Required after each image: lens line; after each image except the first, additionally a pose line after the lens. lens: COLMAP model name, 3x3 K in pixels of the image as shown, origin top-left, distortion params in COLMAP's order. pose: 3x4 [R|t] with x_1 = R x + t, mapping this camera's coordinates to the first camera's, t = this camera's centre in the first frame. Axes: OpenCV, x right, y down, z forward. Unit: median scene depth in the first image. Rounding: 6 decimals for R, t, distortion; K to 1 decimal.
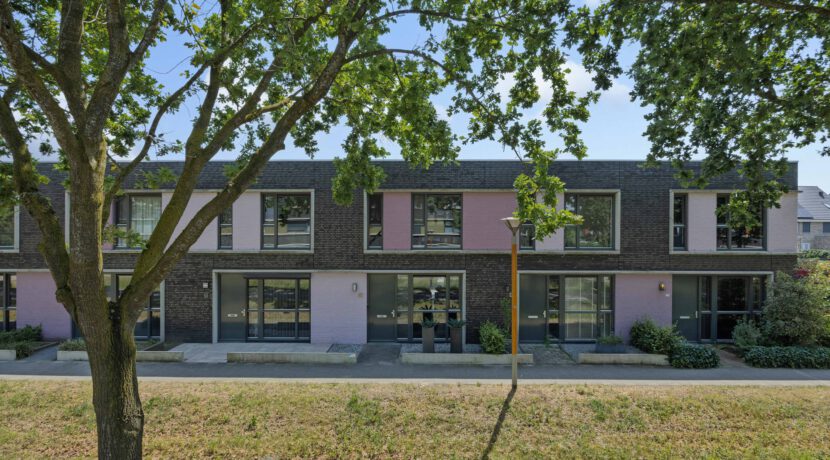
lens RADIAL K [[411.8, 0, 423.9], [0, 411.8, 222.3], [0, 0, 1]] dist [-0.005982, -0.000572]
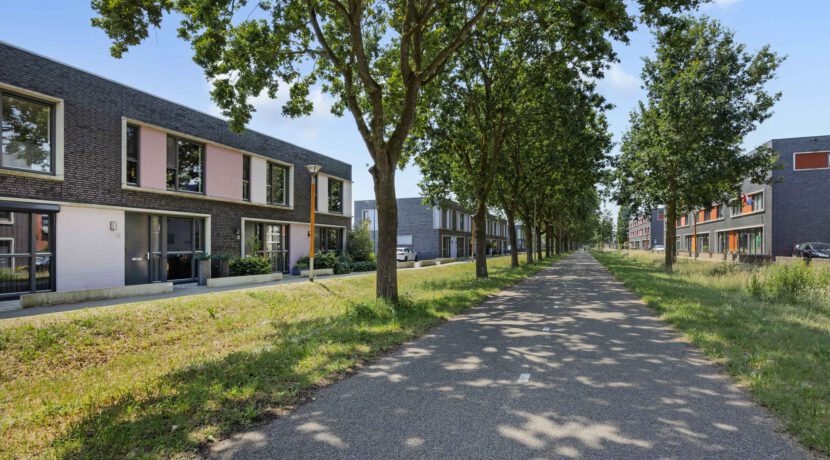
lens RADIAL K [[460.0, 0, 428.2], [0, 460.0, 236.7], [0, 0, 1]] dist [0.002785, 0.000750]
pose [[0.311911, 0.015666, 0.949982, -0.896797], [-0.014323, 0.999828, -0.011785, 0.185233], [-0.950003, -0.009931, 0.312082, 0.064482]]
